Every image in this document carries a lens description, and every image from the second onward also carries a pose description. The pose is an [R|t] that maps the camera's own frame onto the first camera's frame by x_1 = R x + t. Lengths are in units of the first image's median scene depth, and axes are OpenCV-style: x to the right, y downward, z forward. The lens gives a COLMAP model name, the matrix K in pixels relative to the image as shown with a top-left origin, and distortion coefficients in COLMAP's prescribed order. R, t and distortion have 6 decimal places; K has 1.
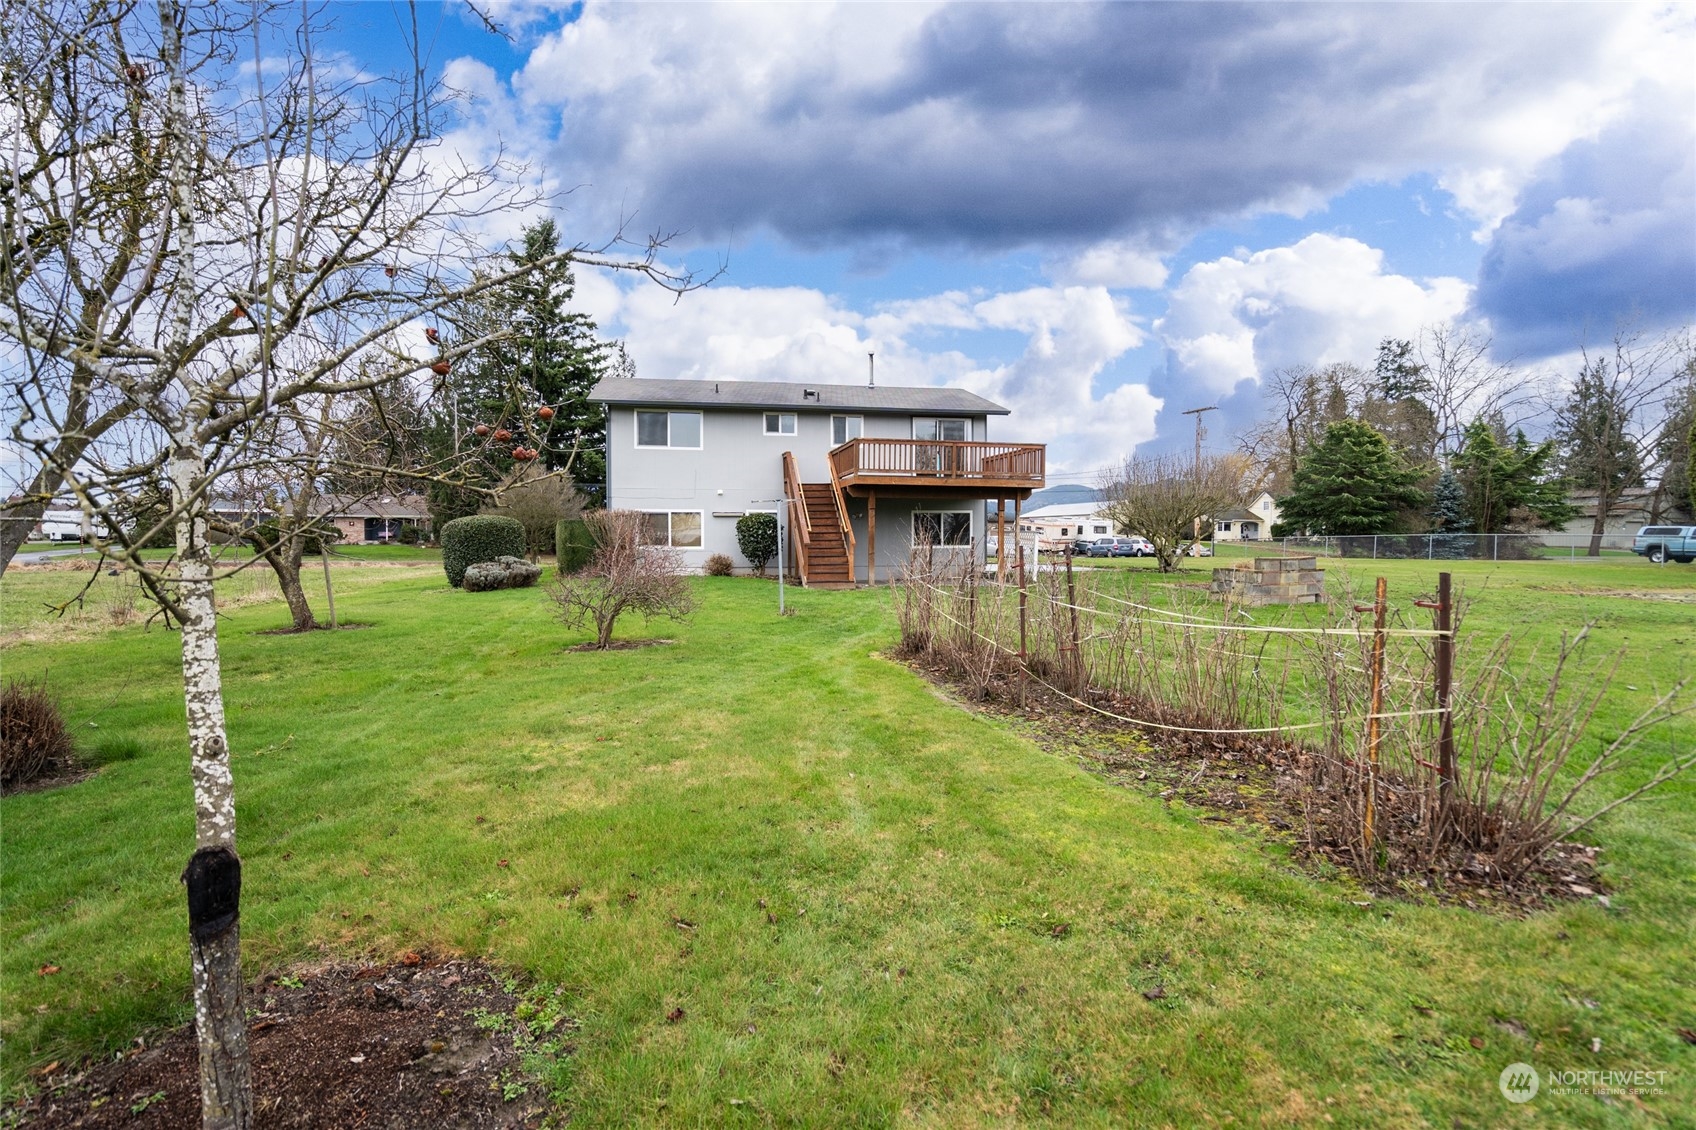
lens RADIAL K [[834.8, 0, 839.4], [0, 834.8, 556.5], [0, 0, 1]] dist [-0.001022, 0.000154]
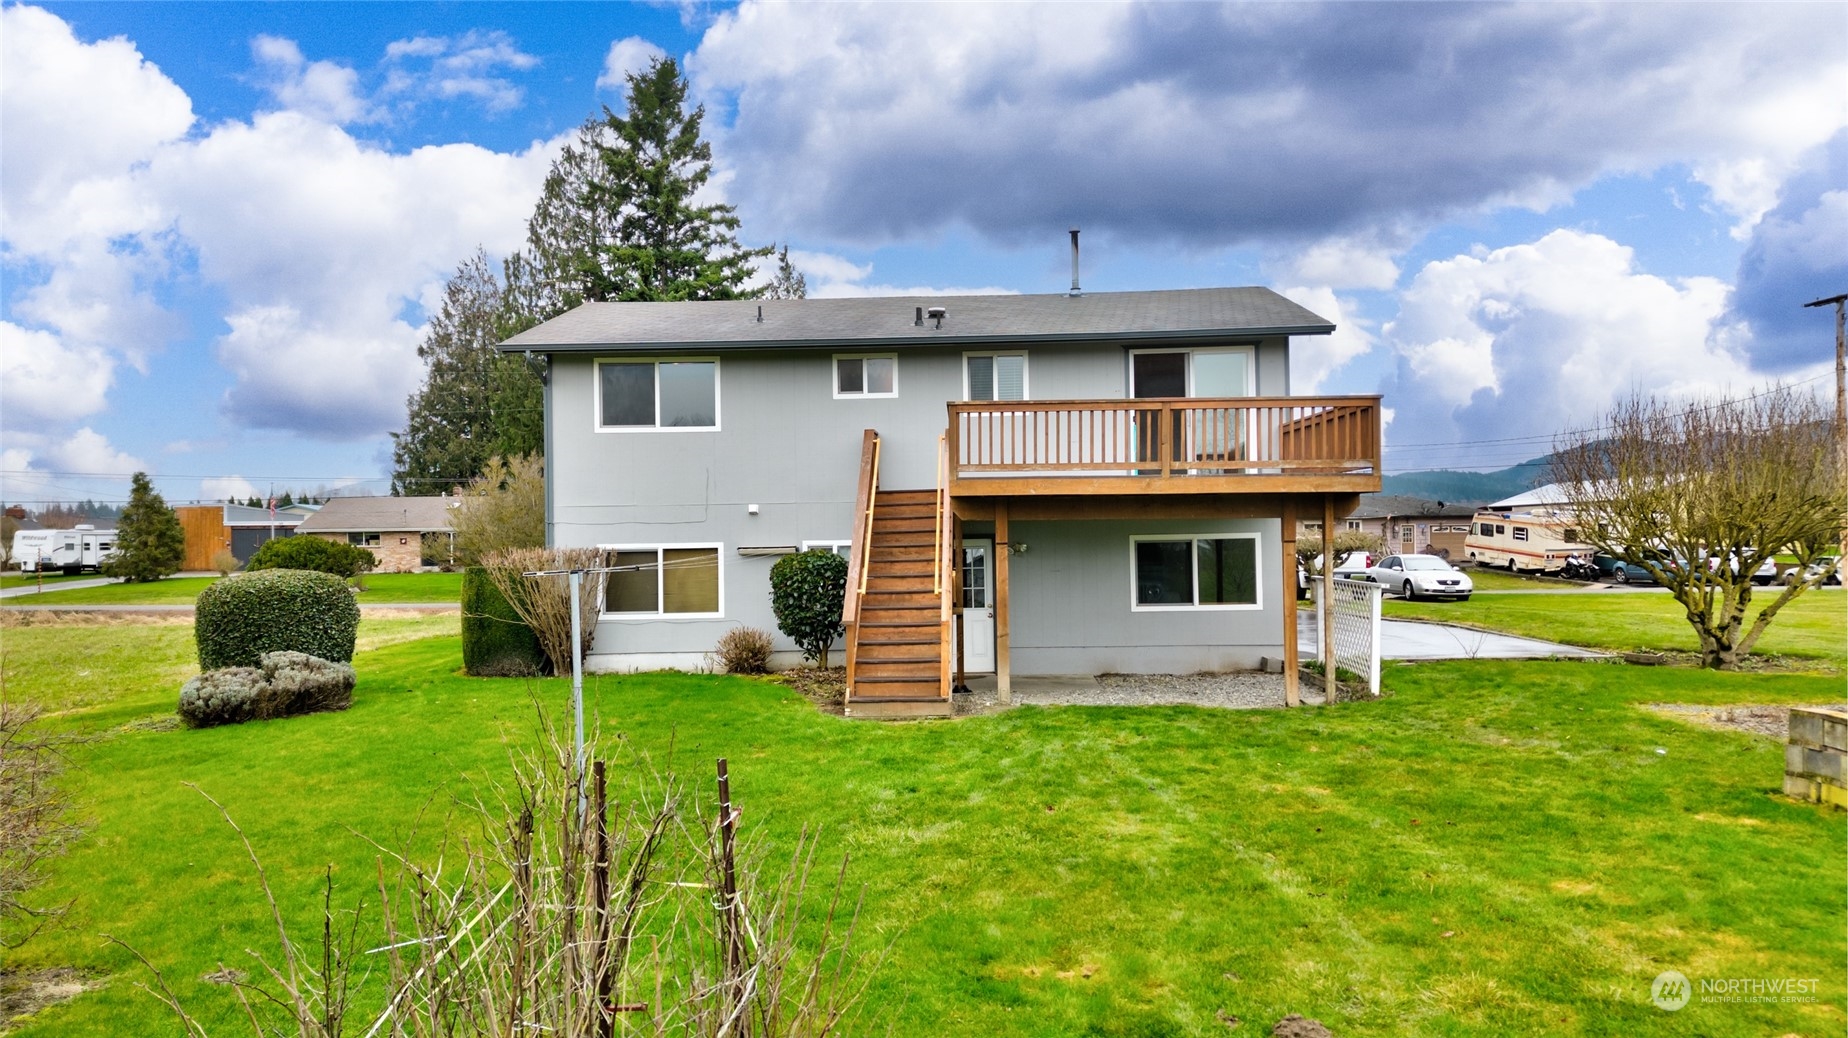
lens RADIAL K [[1294.9, 0, 917.0], [0, 1294.9, 526.0], [0, 0, 1]] dist [0.085087, -0.002919]
pose [[0.975836, -0.018035, -0.217759, 0.083040], [0.010922, 0.999368, -0.033825, -0.022636], [0.218232, 0.030630, 0.975416, 0.132559]]
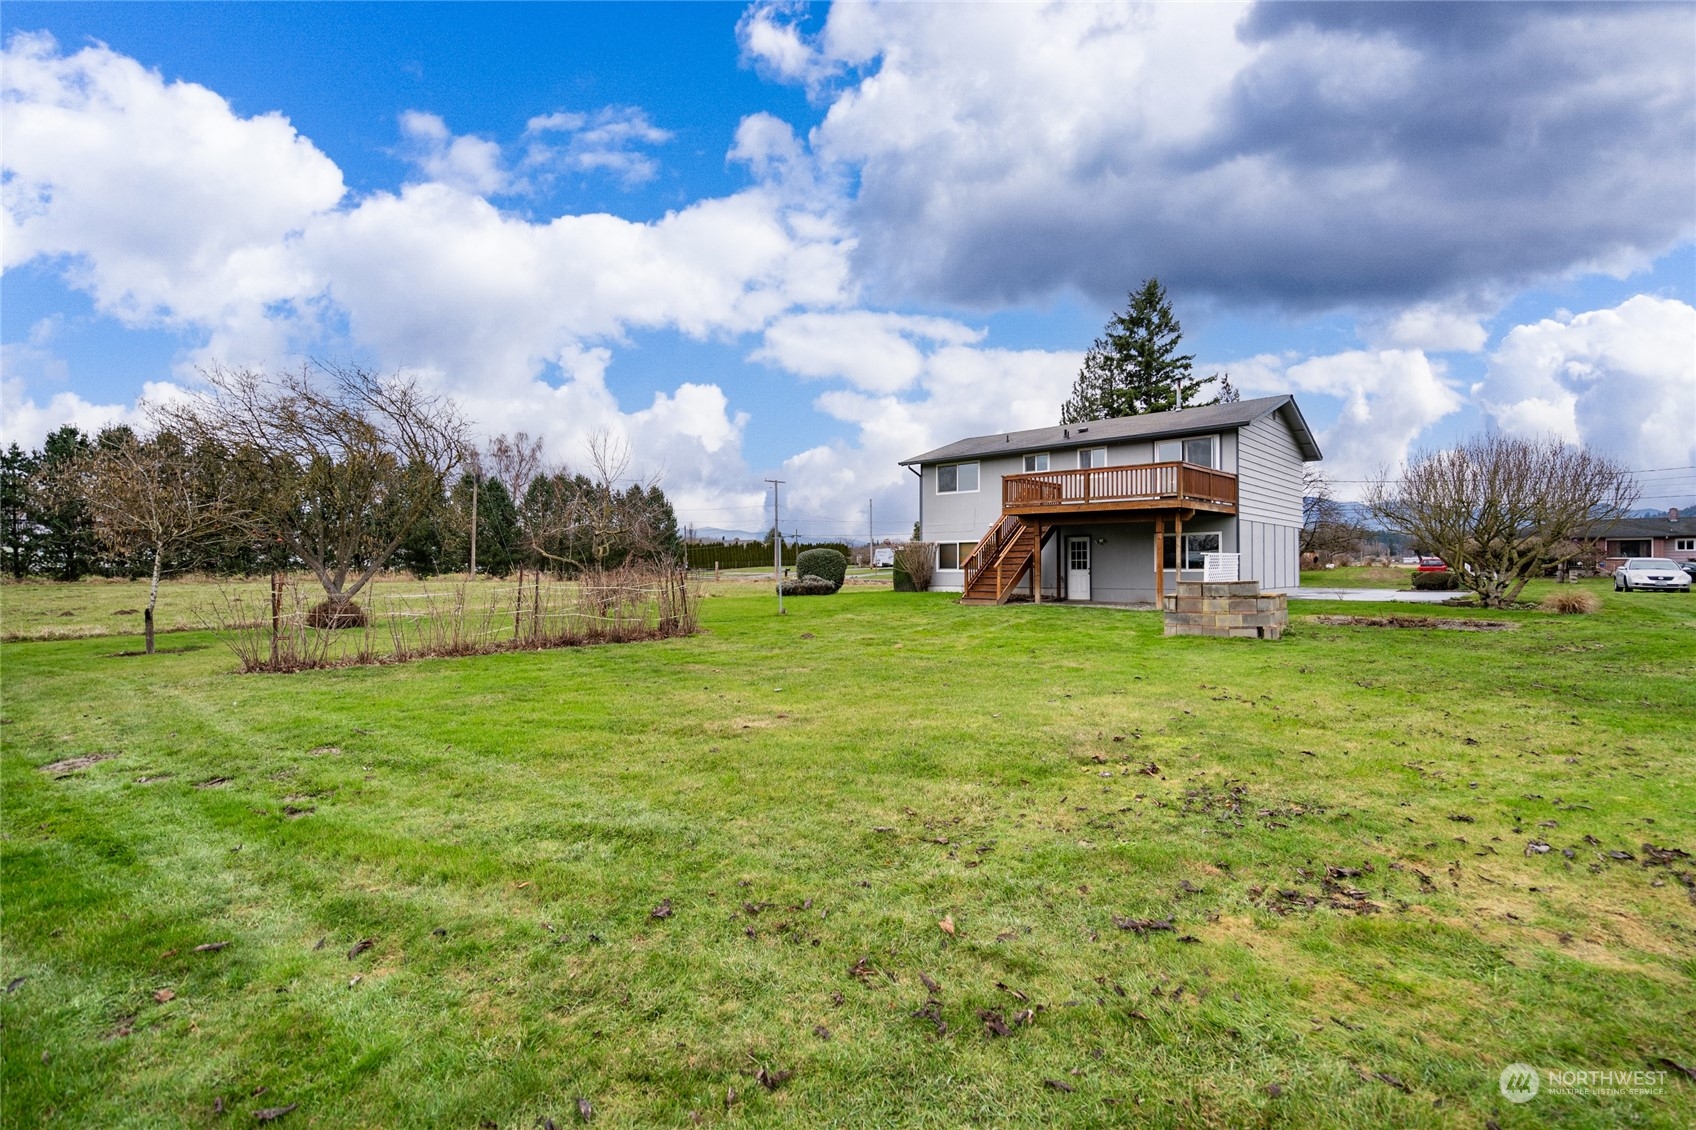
lens RADIAL K [[769.5, 0, 840.1], [0, 769.5, 559.3], [0, 0, 1]] dist [-0.000648, 0.000222]
pose [[0.604531, -0.008649, -0.796534, 0.371695], [-0.015065, 0.999638, -0.022288, 0.000794], [0.796439, 0.025474, 0.604182, 0.088897]]
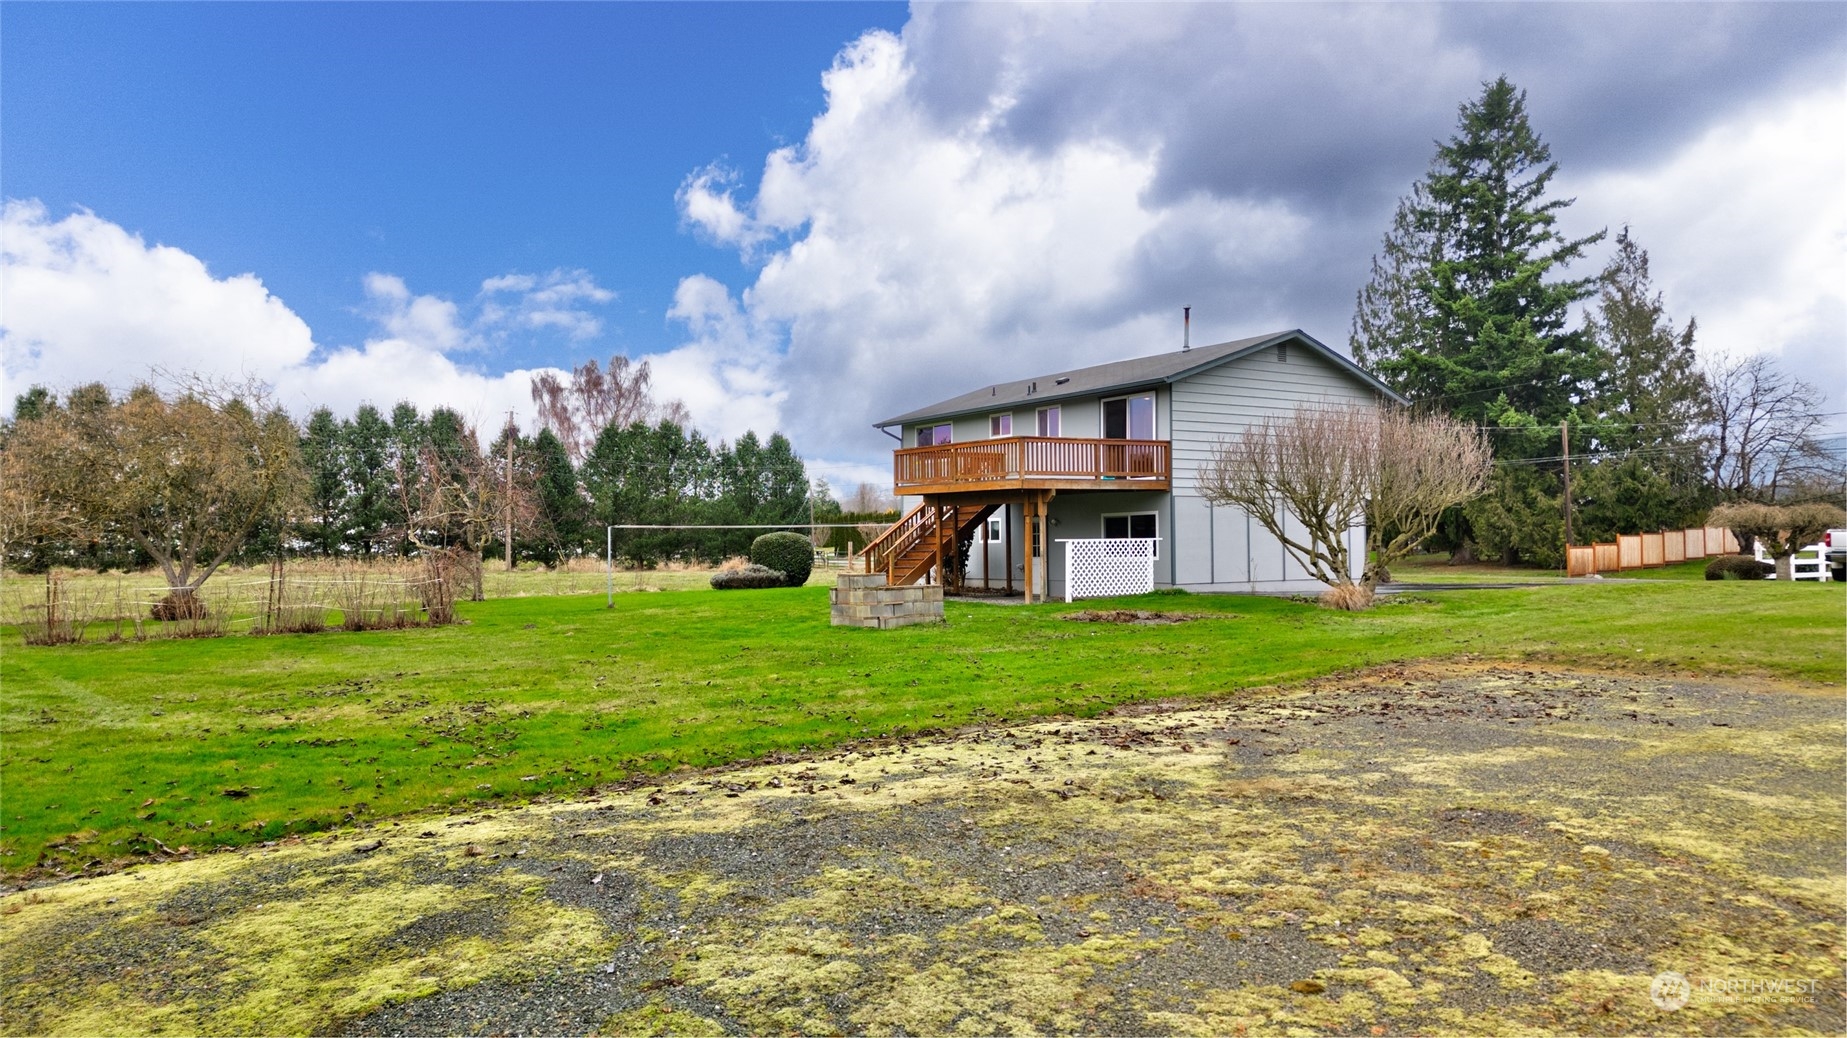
lens RADIAL K [[1249.2, 0, 917.7], [0, 1249.2, 567.3], [0, 0, 1]] dist [0.066123, -0.002917]
pose [[0.416159, 0.011381, -0.909221, 0.710328], [-0.008918, 0.999925, 0.008435, -0.007041], [0.909248, 0.004598, 0.416229, 0.204576]]
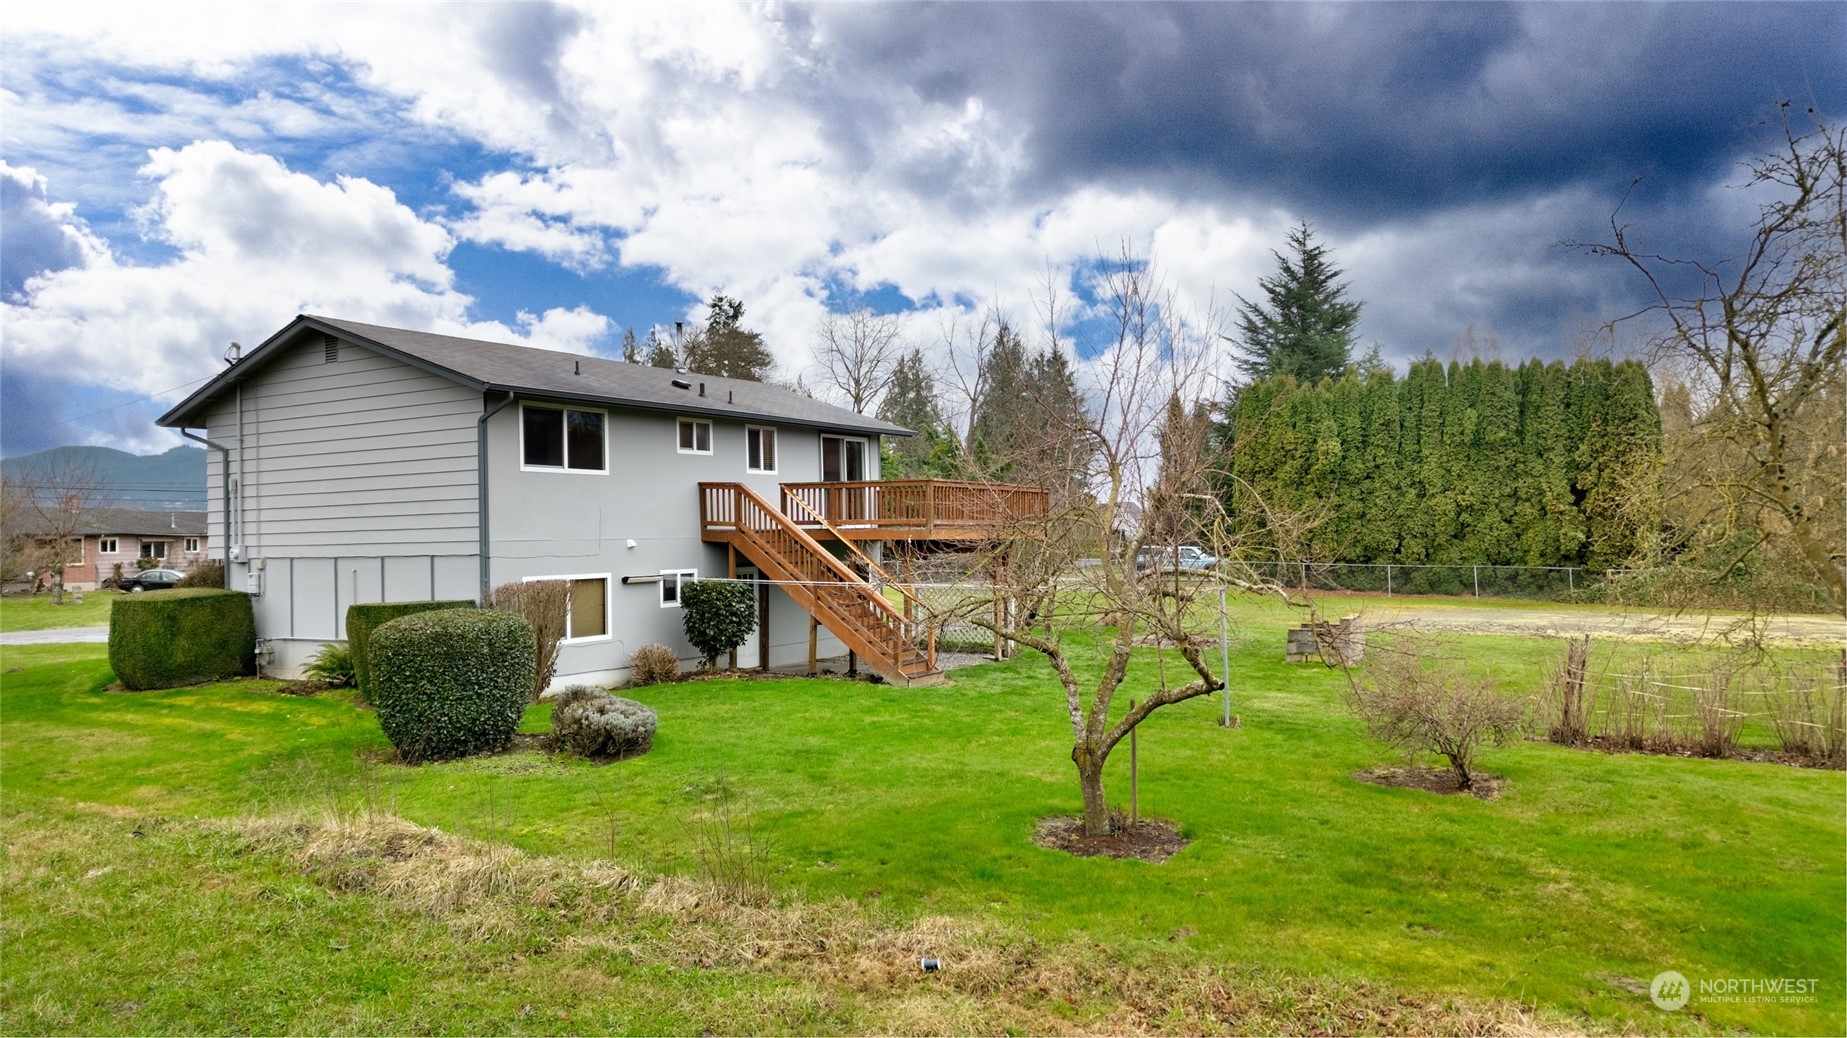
lens RADIAL K [[1294.2, 0, 916.5], [0, 1294.2, 526.0], [0, 0, 1]] dist [0.085087, -0.002919]
pose [[0.671084, -0.004293, 0.741369, -0.429056], [0.027174, 0.999454, -0.018810, -0.039881], [-0.740883, 0.032769, 0.670834, 0.120514]]
